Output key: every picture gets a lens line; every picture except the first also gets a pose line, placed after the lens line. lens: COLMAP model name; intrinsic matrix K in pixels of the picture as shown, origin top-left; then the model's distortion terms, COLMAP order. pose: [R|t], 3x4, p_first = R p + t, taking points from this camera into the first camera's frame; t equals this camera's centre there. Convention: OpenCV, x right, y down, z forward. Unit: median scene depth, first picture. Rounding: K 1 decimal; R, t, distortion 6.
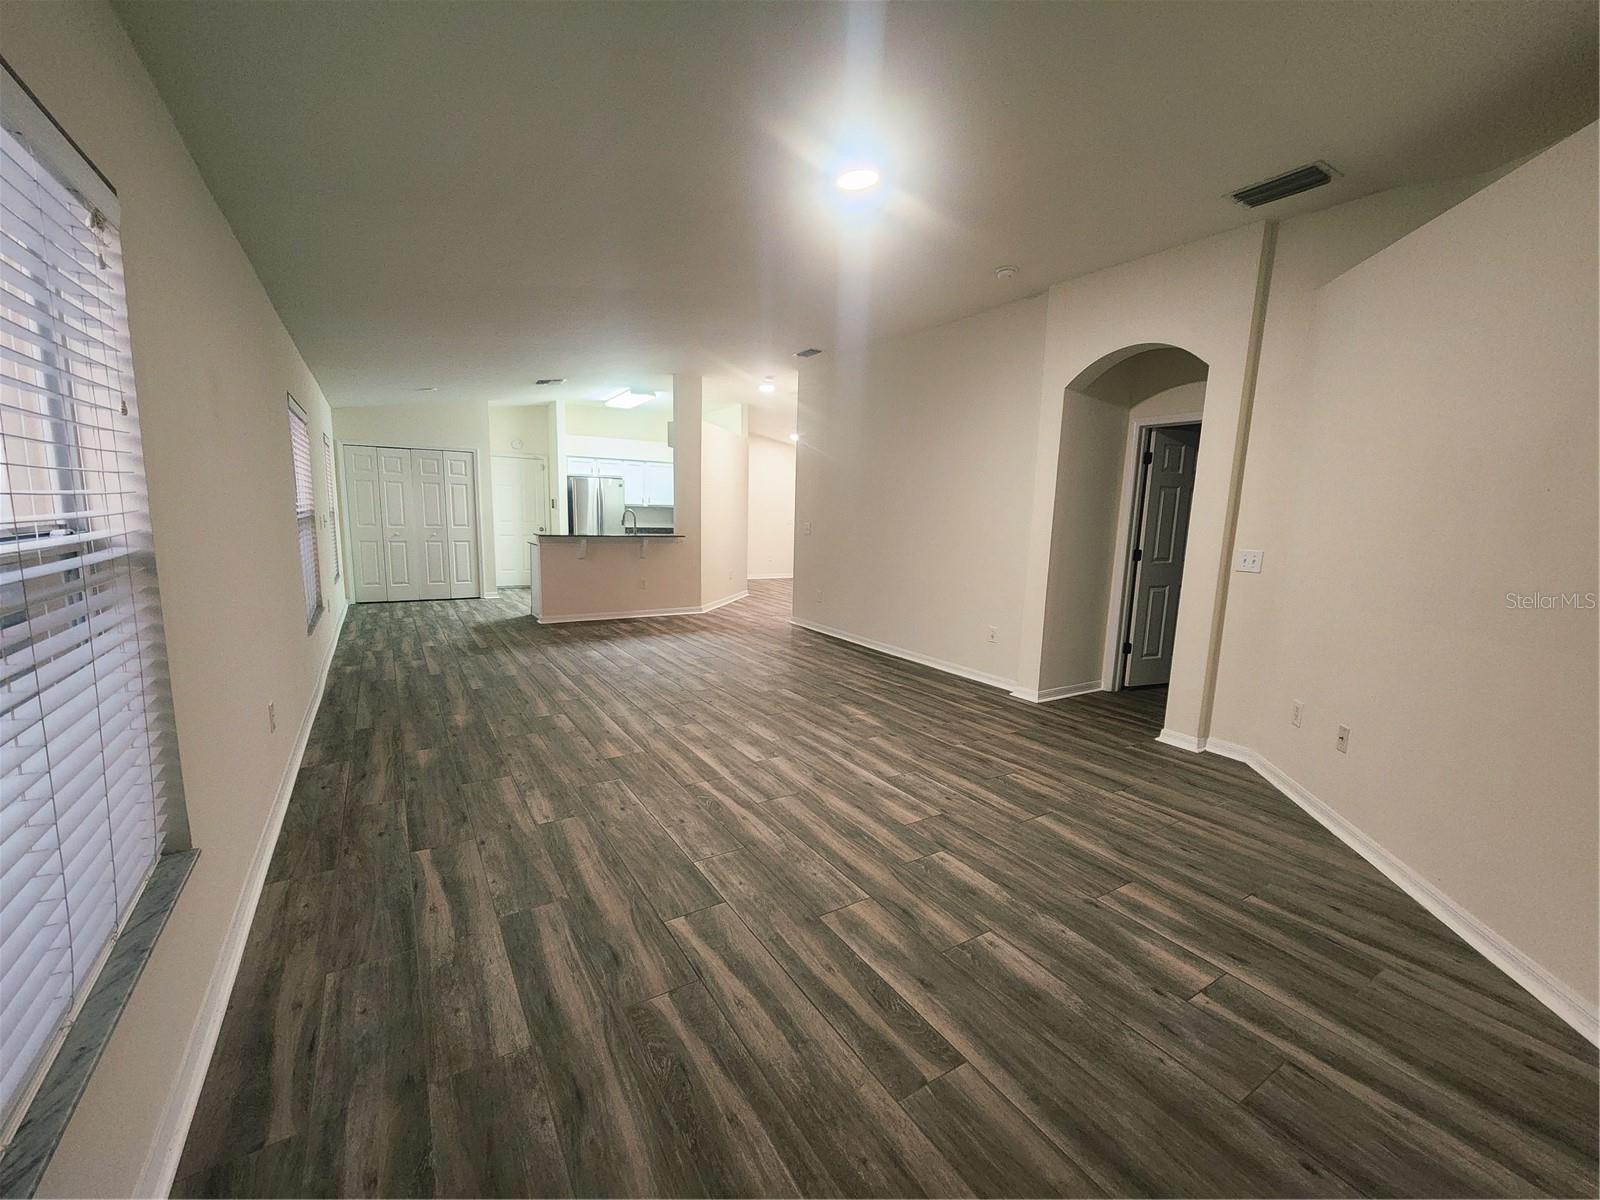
lens RADIAL K [[653.8, 0, 799.5], [0, 653.8, 599.3], [0, 0, 1]] dist [0.001214, 0.000782]
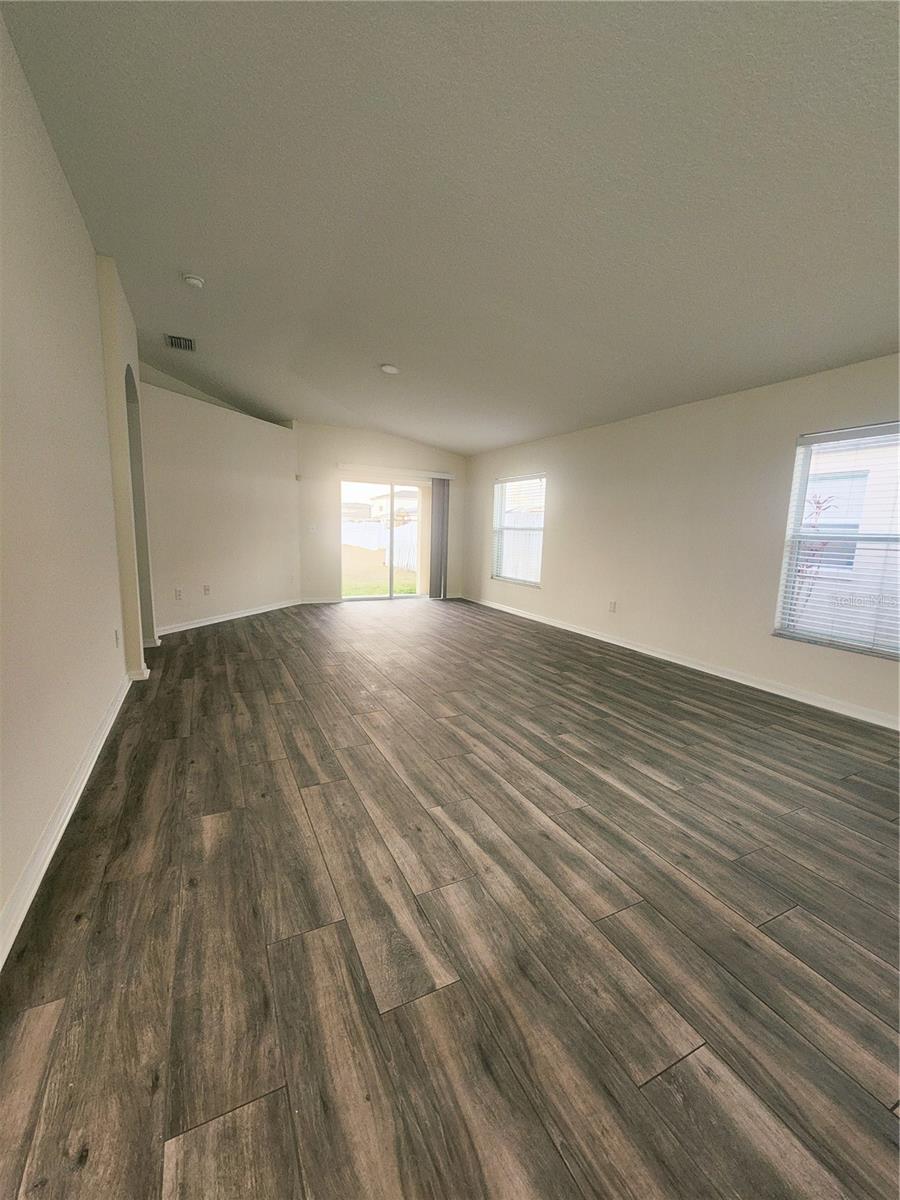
lens RADIAL K [[490.3, 0, 461.4], [0, 490.3, 600.1], [0, 0, 1]] dist [0.001214, 0.000782]
pose [[-0.994123, -0.072885, 0.080044, -0.233205], [-0.047978, 0.959451, 0.277762, -0.227952], [-0.097042, 0.272289, -0.957310, 1.865954]]
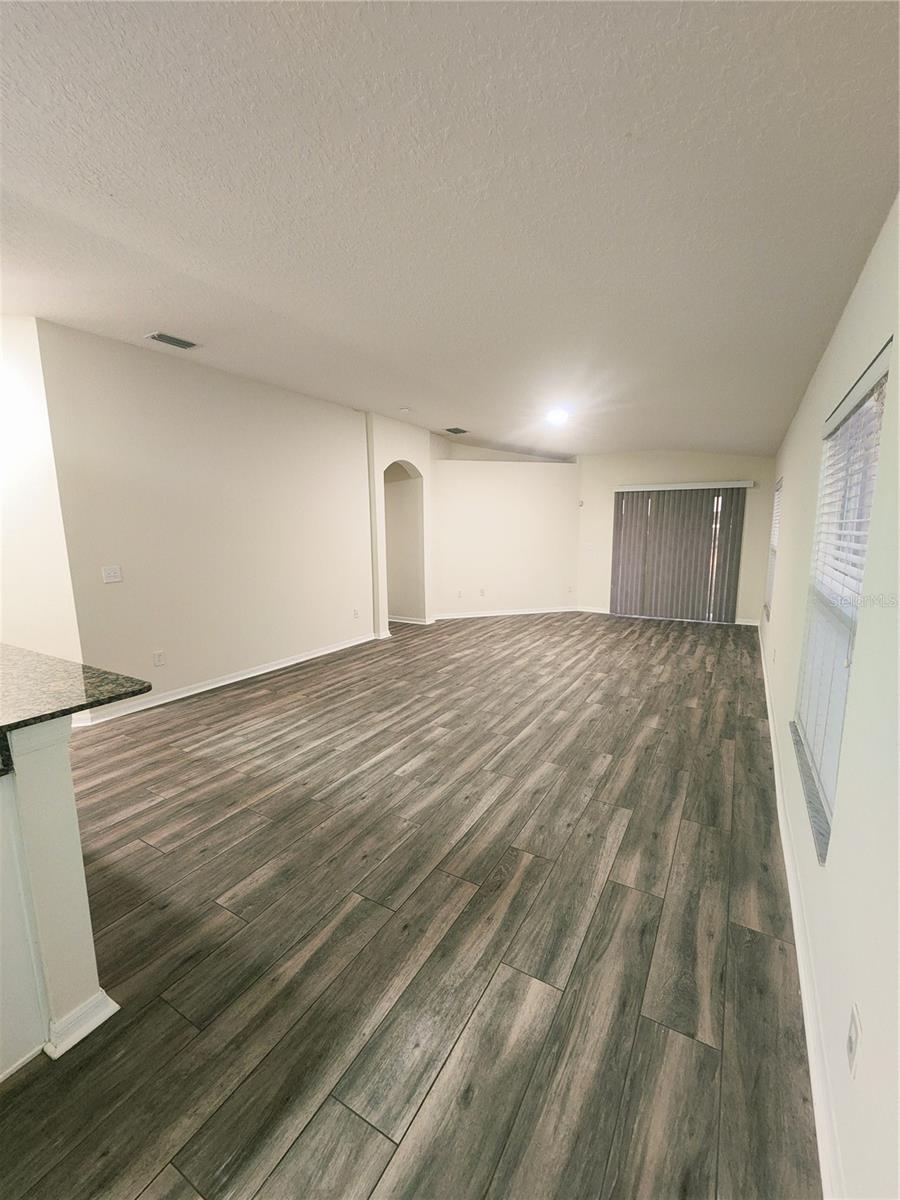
lens RADIAL K [[490.3, 0, 458.7], [0, 490.3, 601.3], [0, 0, 1]] dist [0.001214, 0.000782]
pose [[-0.463452, -0.158315, 0.871865, -1.036070], [0.113649, 0.965165, 0.235668, -0.273412], [-0.878804, 0.208307, -0.429315, 1.550697]]
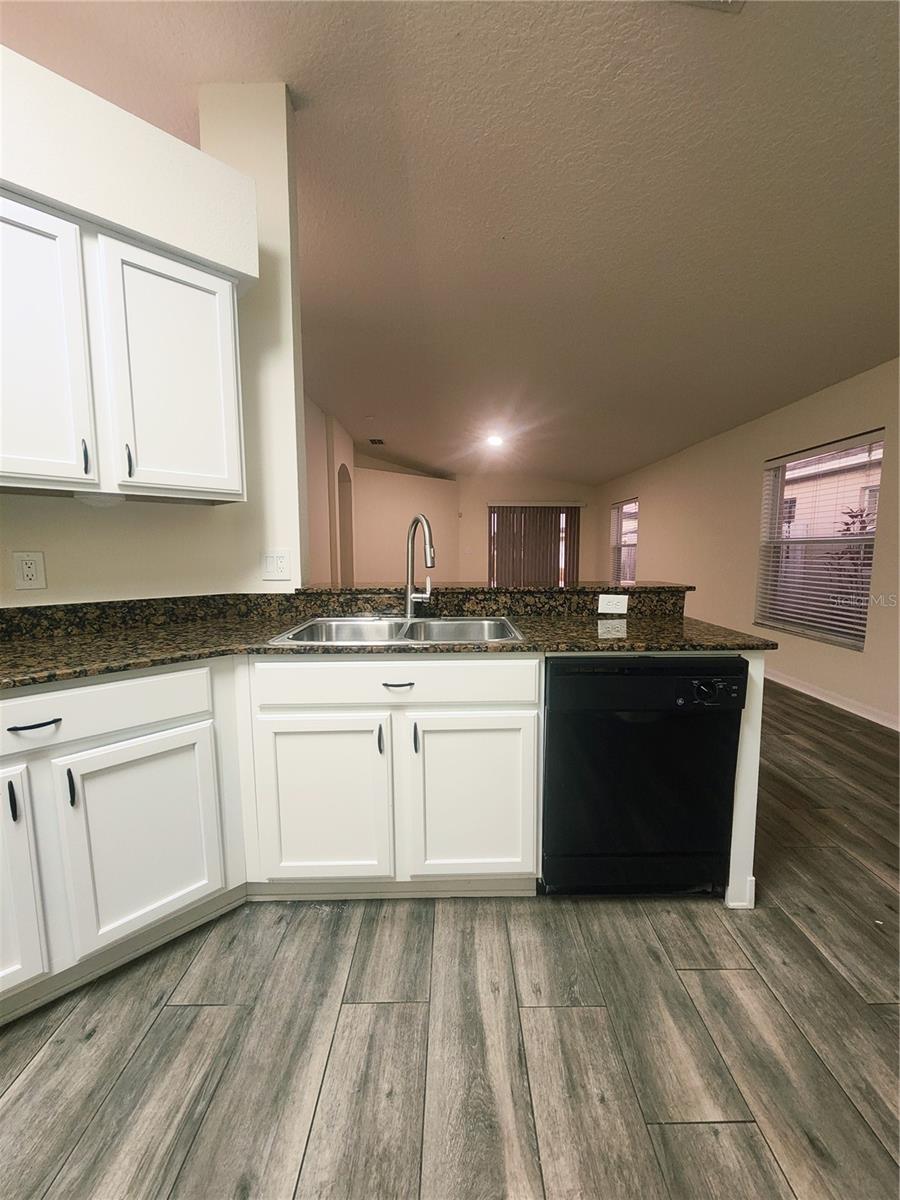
lens RADIAL K [[490.3, 0, 458.1], [0, 490.3, 601.8], [0, 0, 1]] dist [0.001214, 0.000782]
pose [[-0.852853, -0.080137, 0.515965, -0.731443], [0.048591, 0.971684, 0.231234, -0.273612], [-0.519885, 0.222280, -0.824810, 2.182579]]
